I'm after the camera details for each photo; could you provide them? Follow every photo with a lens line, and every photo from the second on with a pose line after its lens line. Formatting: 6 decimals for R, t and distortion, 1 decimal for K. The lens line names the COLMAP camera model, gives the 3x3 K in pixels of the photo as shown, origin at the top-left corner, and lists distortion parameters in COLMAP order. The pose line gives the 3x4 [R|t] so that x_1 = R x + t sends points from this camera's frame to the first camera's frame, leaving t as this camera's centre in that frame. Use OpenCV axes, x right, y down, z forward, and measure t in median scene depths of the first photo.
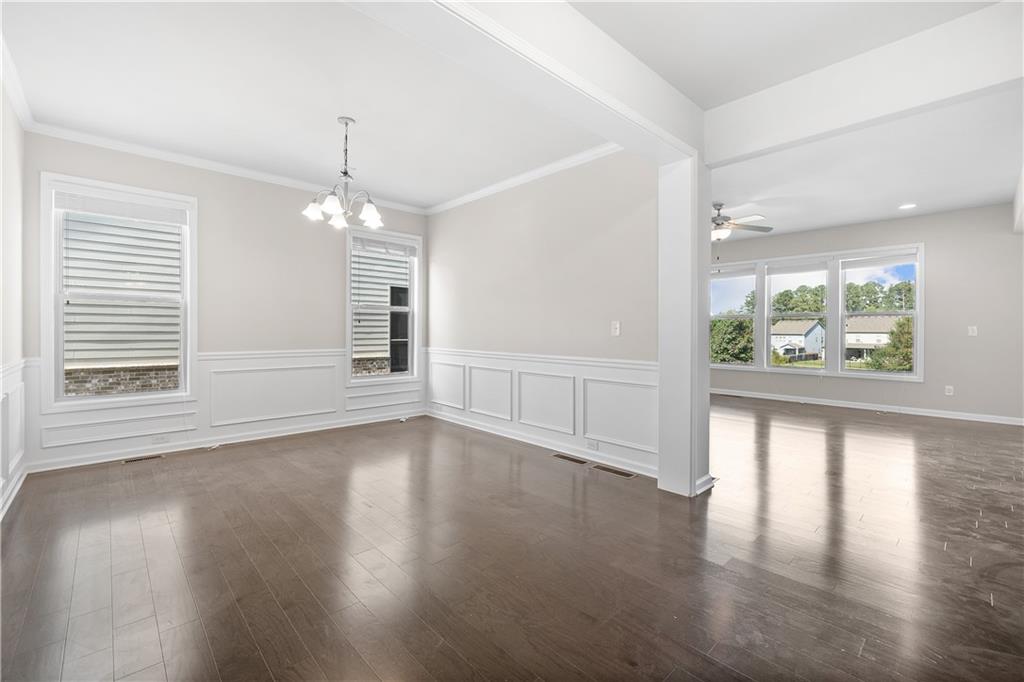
lens RADIAL K [[433.9, 0, 503.3], [0, 433.9, 328.0], [0, 0, 1]] dist [0.004117, 0.000548]
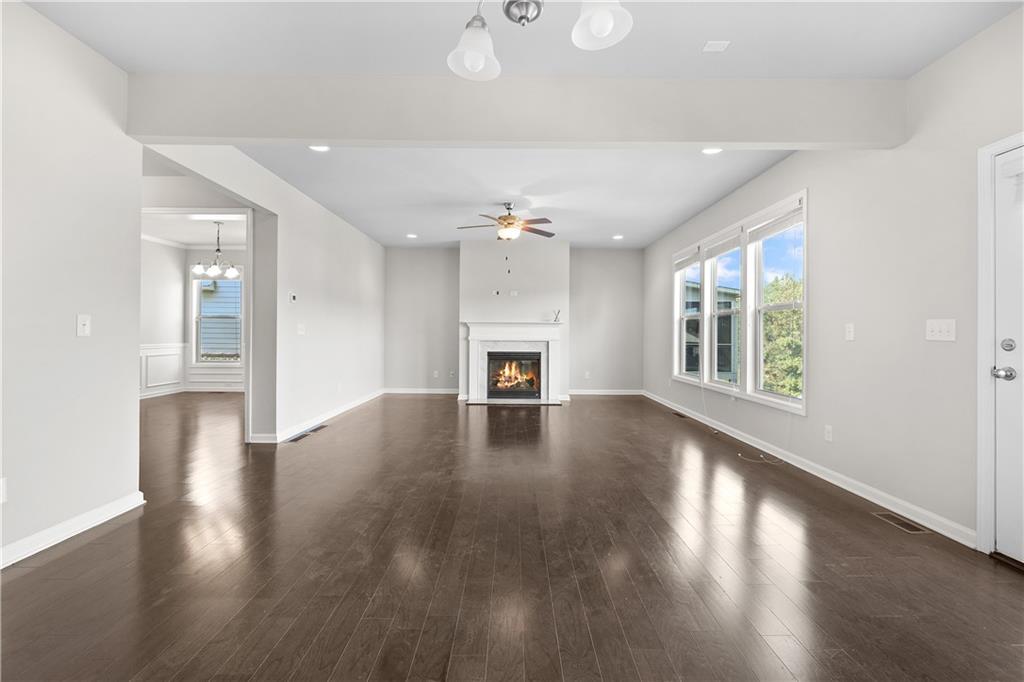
lens RADIAL K [[433.9, 0, 510.5], [0, 433.9, 329.2], [0, 0, 1]] dist [0.004117, 0.000548]
pose [[0.740329, -0.004693, -0.672228, 1.219399], [0.001533, 0.999985, -0.005293, 0.003409], [0.672243, 0.002889, 0.740325, 0.287713]]
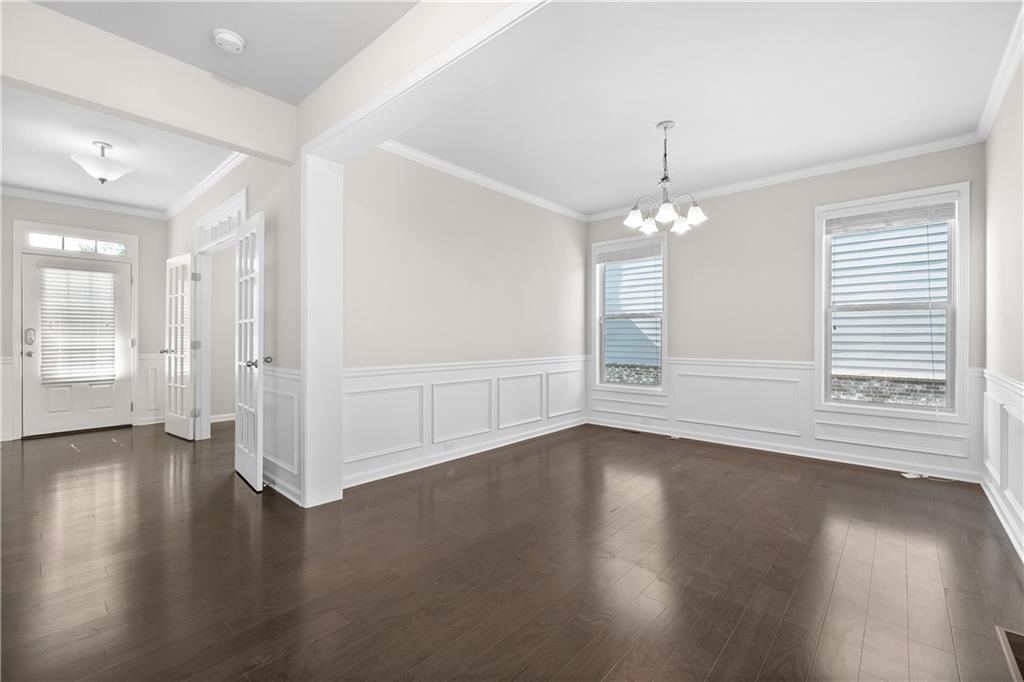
lens RADIAL K [[433.9, 0, 514.3], [0, 433.9, 343.0], [0, 0, 1]] dist [0.004117, 0.000548]
pose [[0.110003, 0.006868, -0.993908, 0.373273], [0.004179, 0.999964, 0.007373, 0.004124], [0.993922, -0.004965, 0.109971, 0.355880]]
